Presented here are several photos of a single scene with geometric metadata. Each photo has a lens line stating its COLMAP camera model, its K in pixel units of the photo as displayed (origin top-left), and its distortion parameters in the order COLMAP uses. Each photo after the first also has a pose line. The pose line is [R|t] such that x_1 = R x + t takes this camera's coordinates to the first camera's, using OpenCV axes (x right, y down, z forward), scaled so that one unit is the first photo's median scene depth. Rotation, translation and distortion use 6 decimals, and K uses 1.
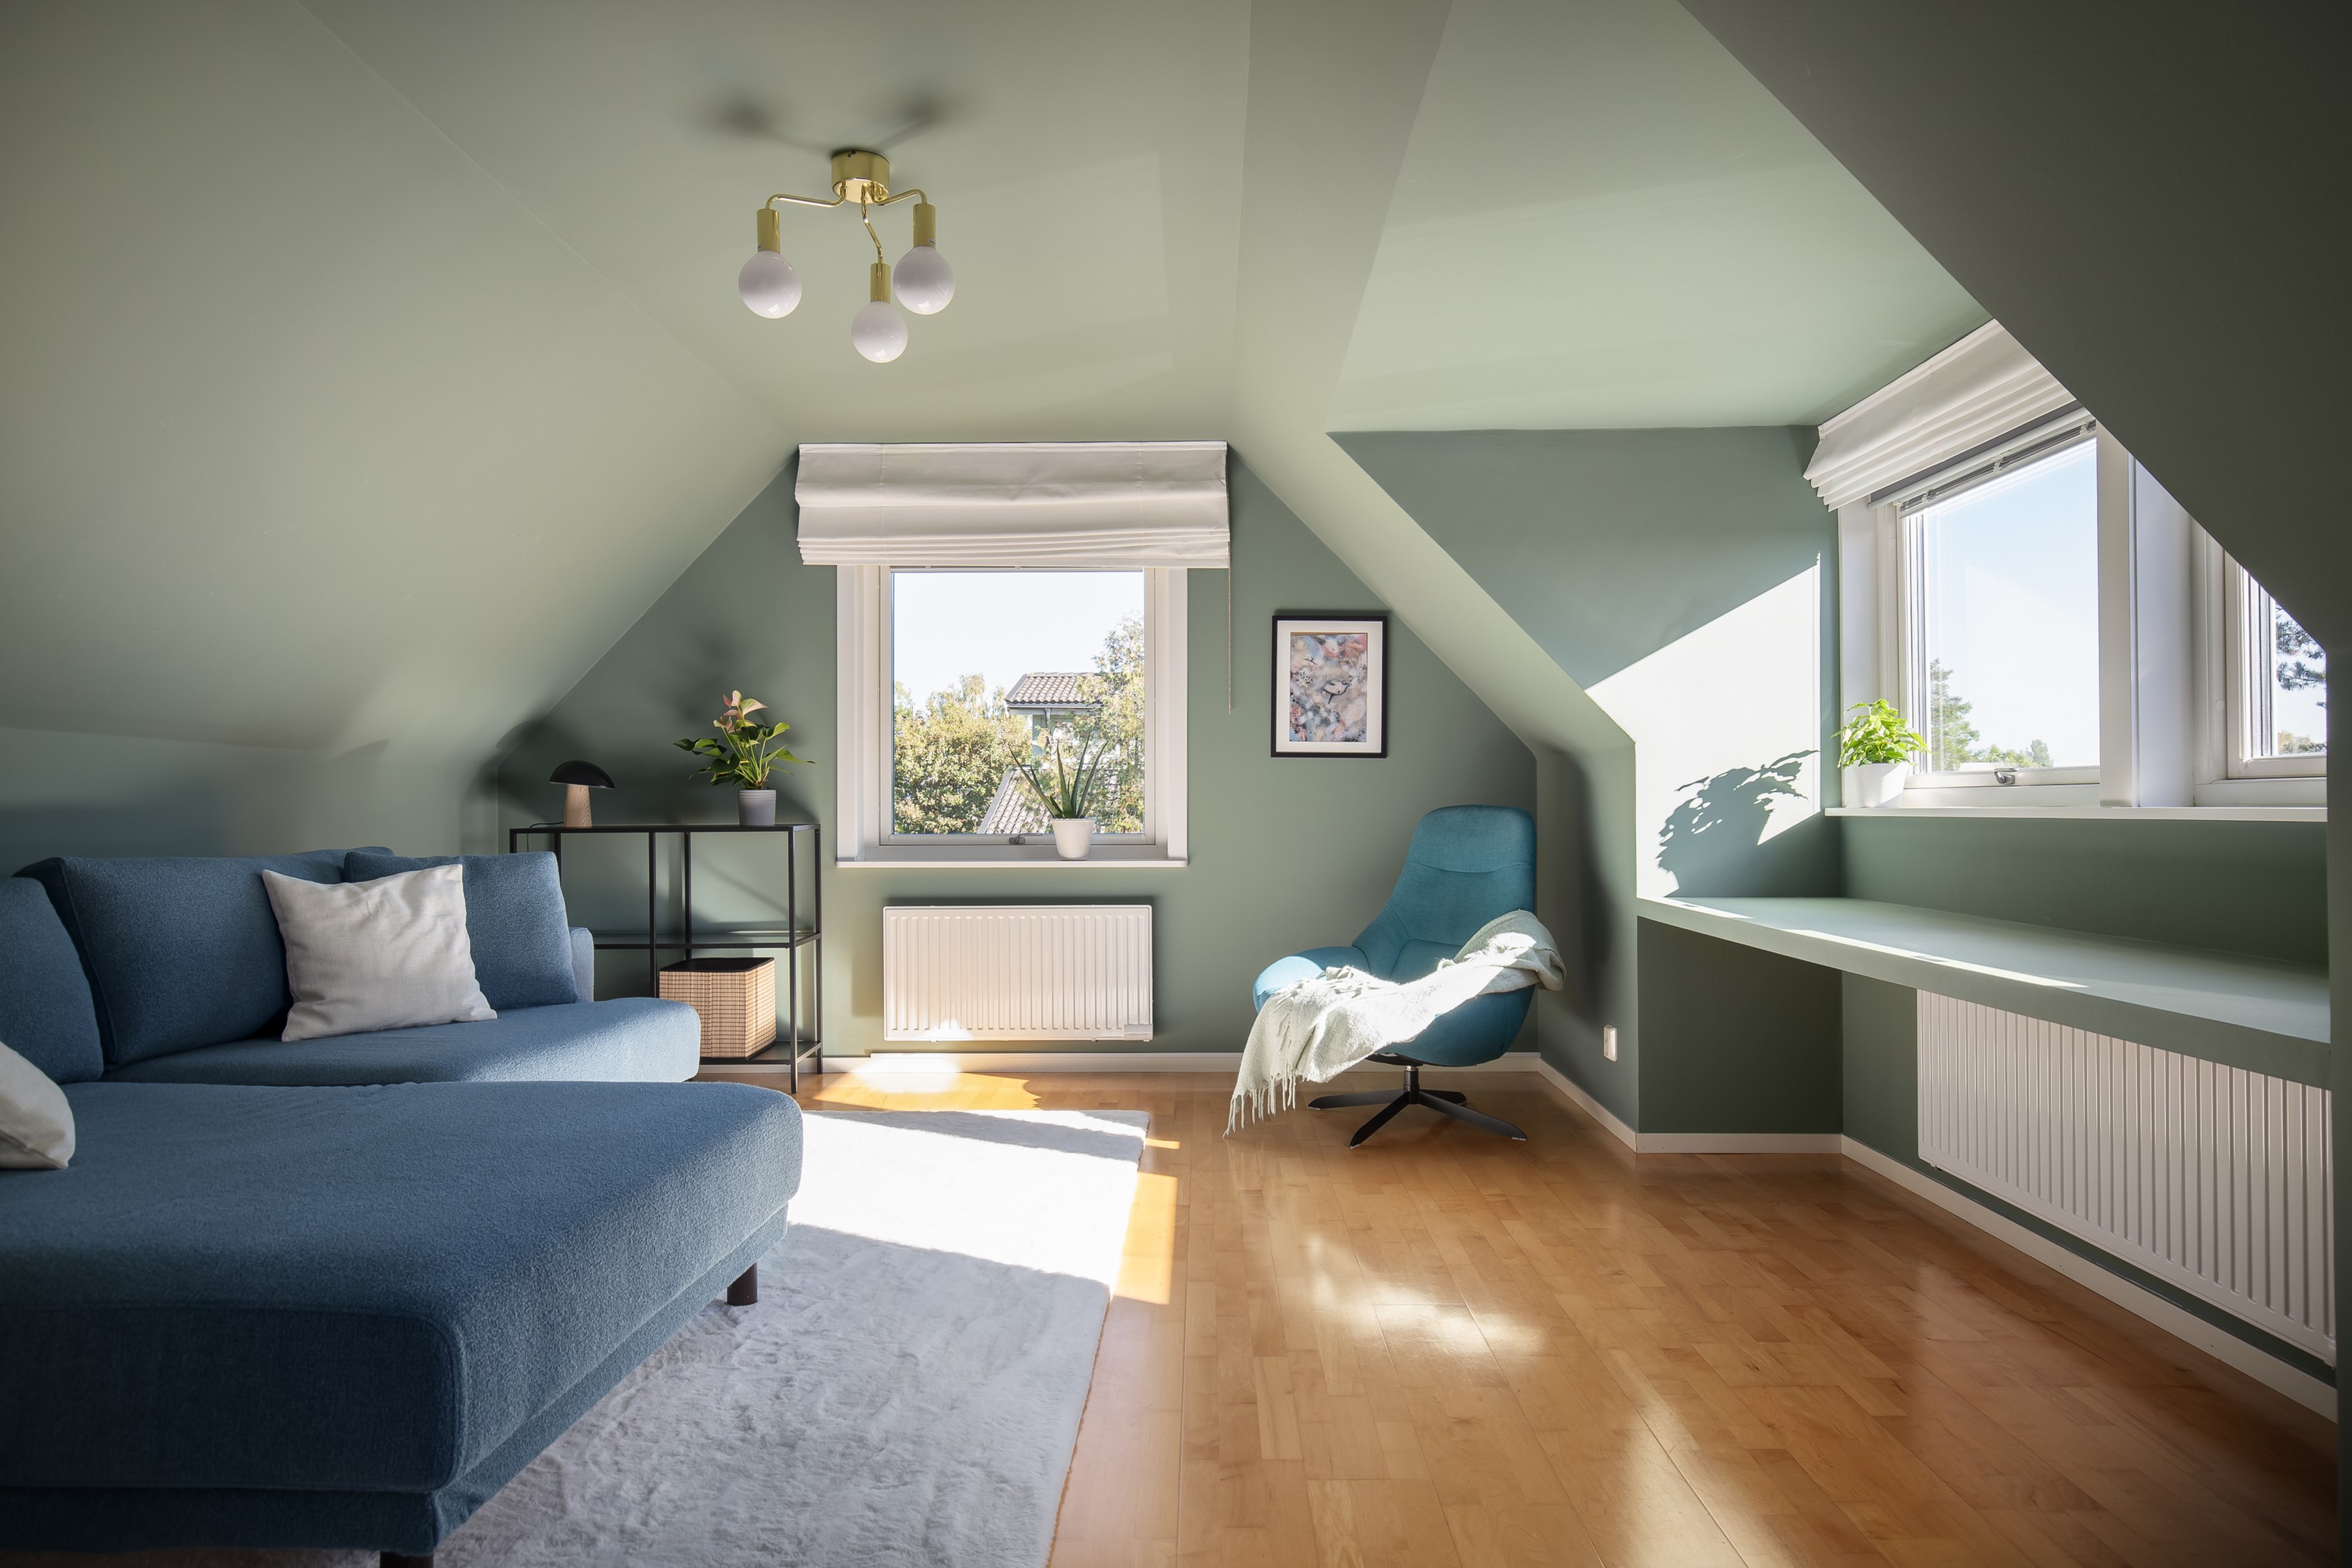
lens RADIAL K [[1432.3, 0, 1180.2], [0, 1432.3, 788.5], [0, 0, 1]] dist [0.007774, 0.001451]
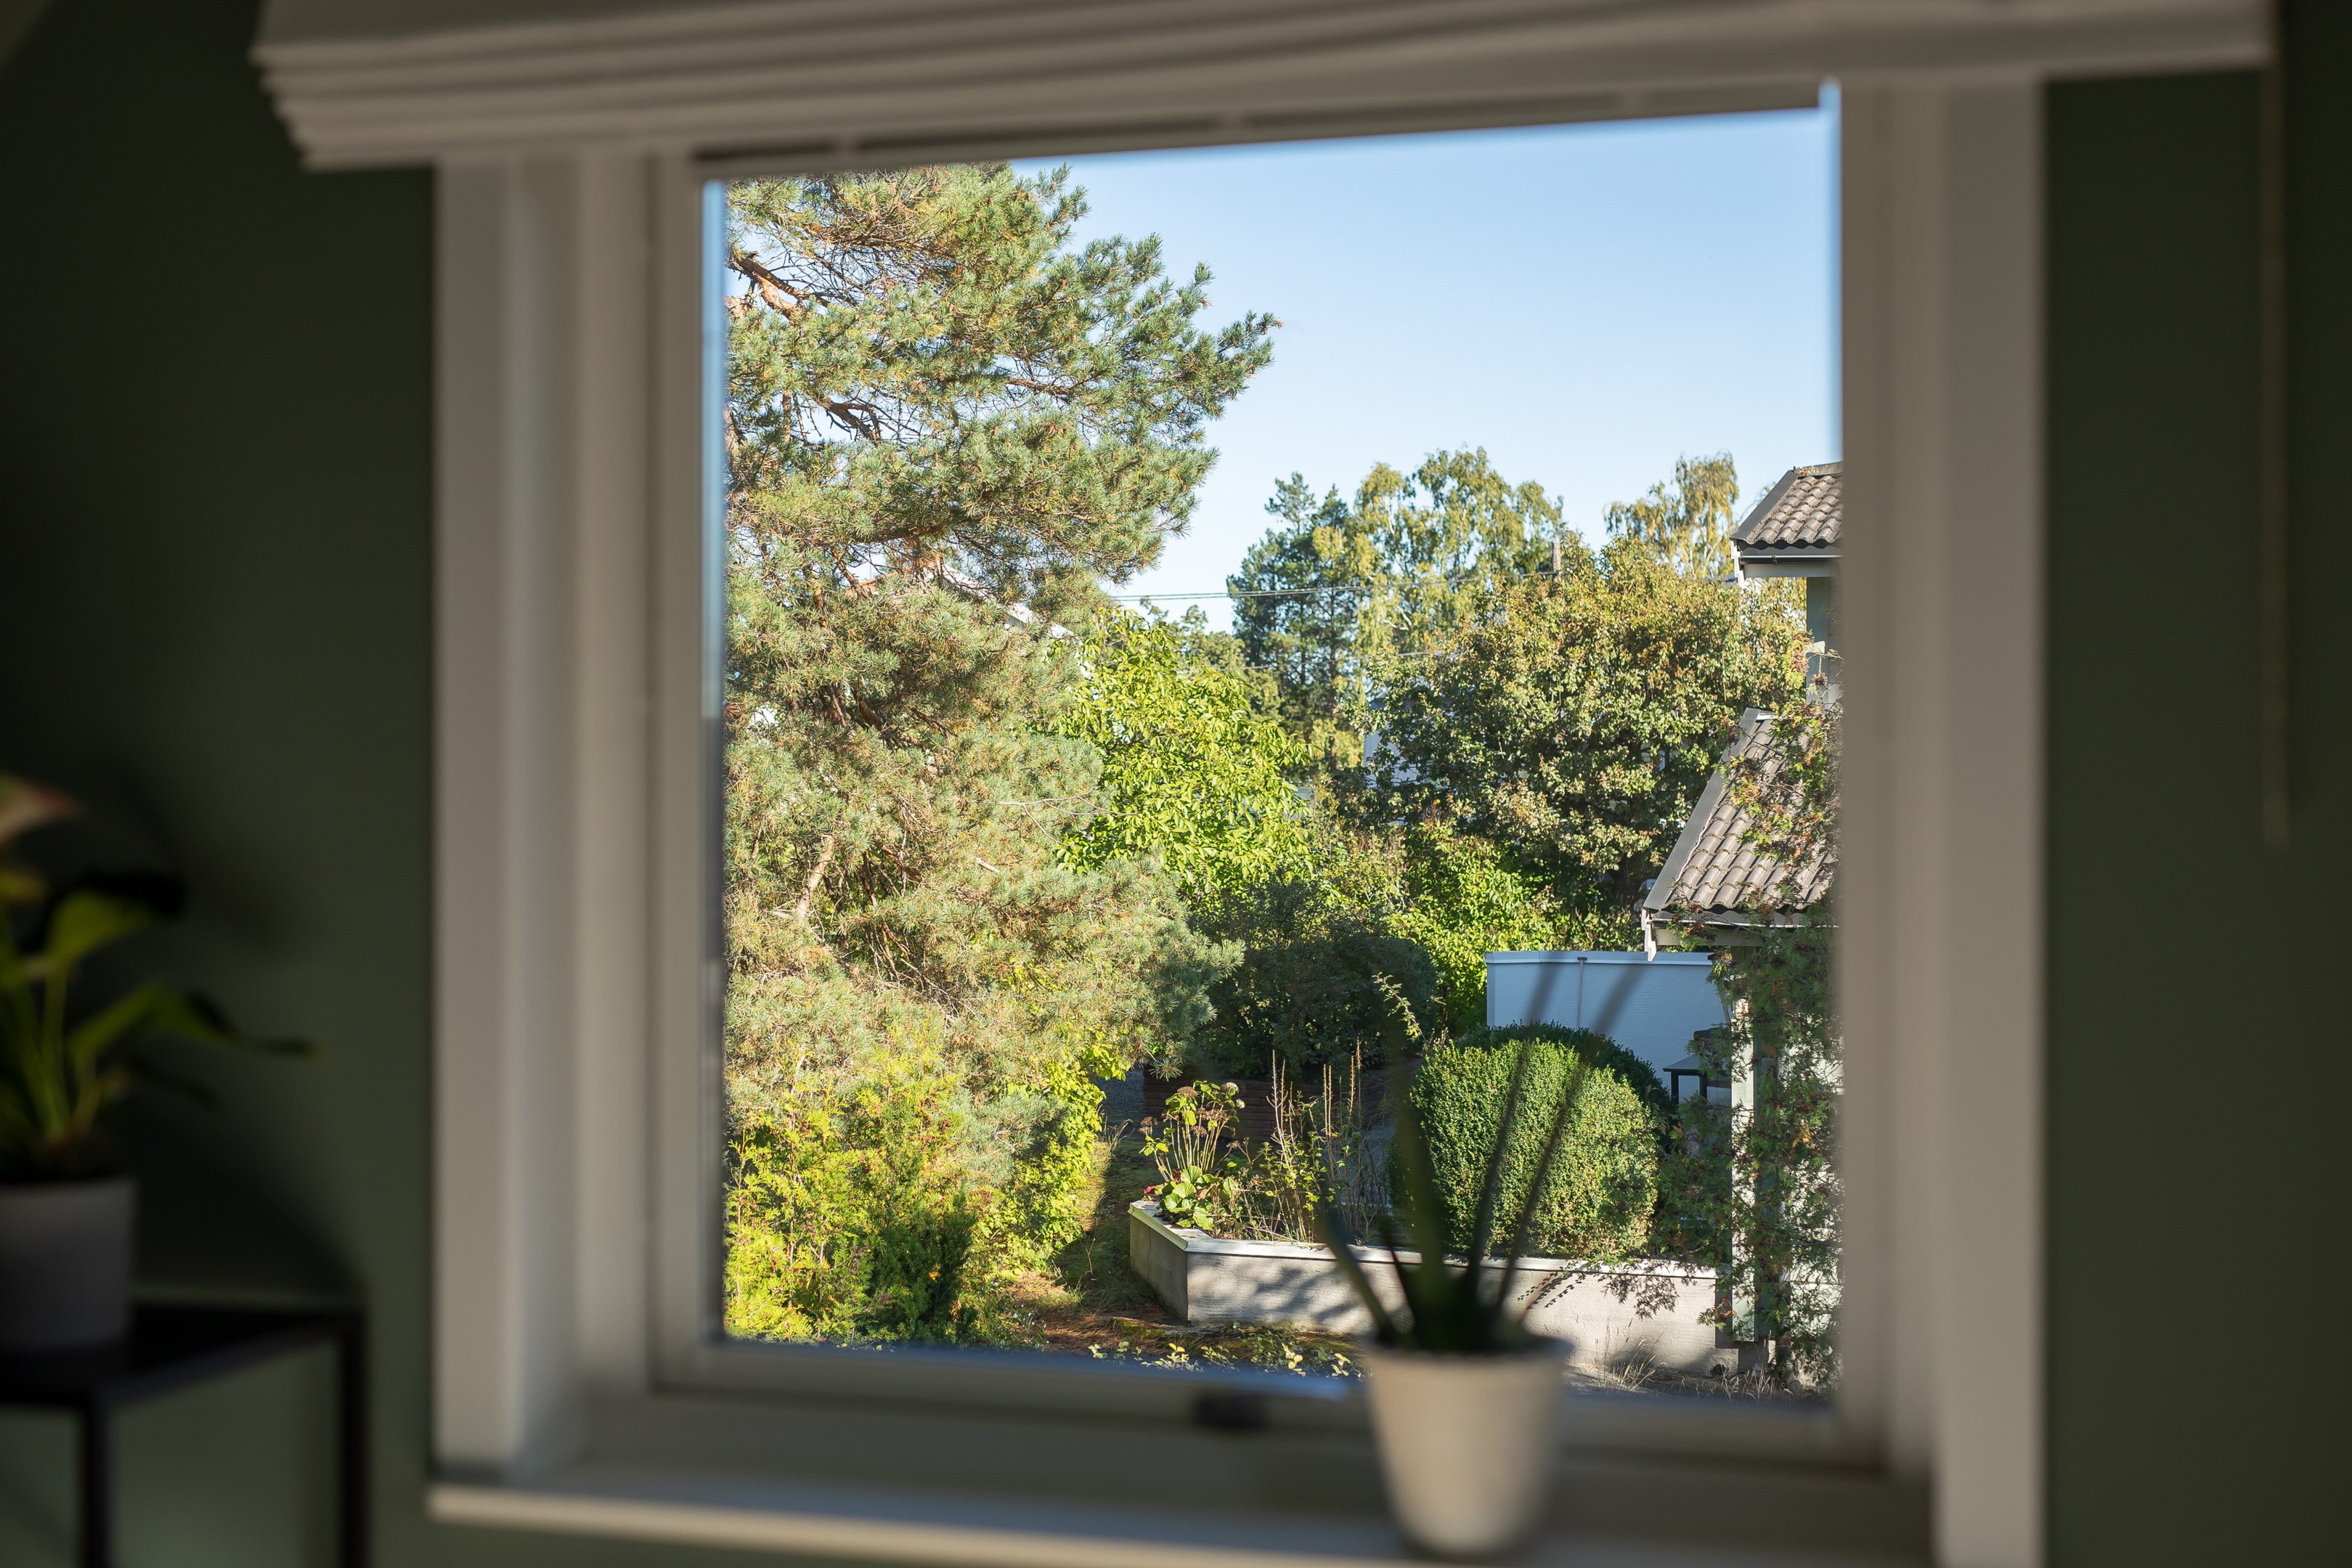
lens RADIAL K [[3404.4, 0, 1178.1], [0, 3404.4, 786.8], [0, 0, 1]] dist [0.032828, 0.000000]
pose [[0.955346, -0.001863, -0.295483, 0.030441], [0.006743, 0.999857, 0.015496, -0.064950], [0.295412, -0.016796, 0.955222, 0.518430]]
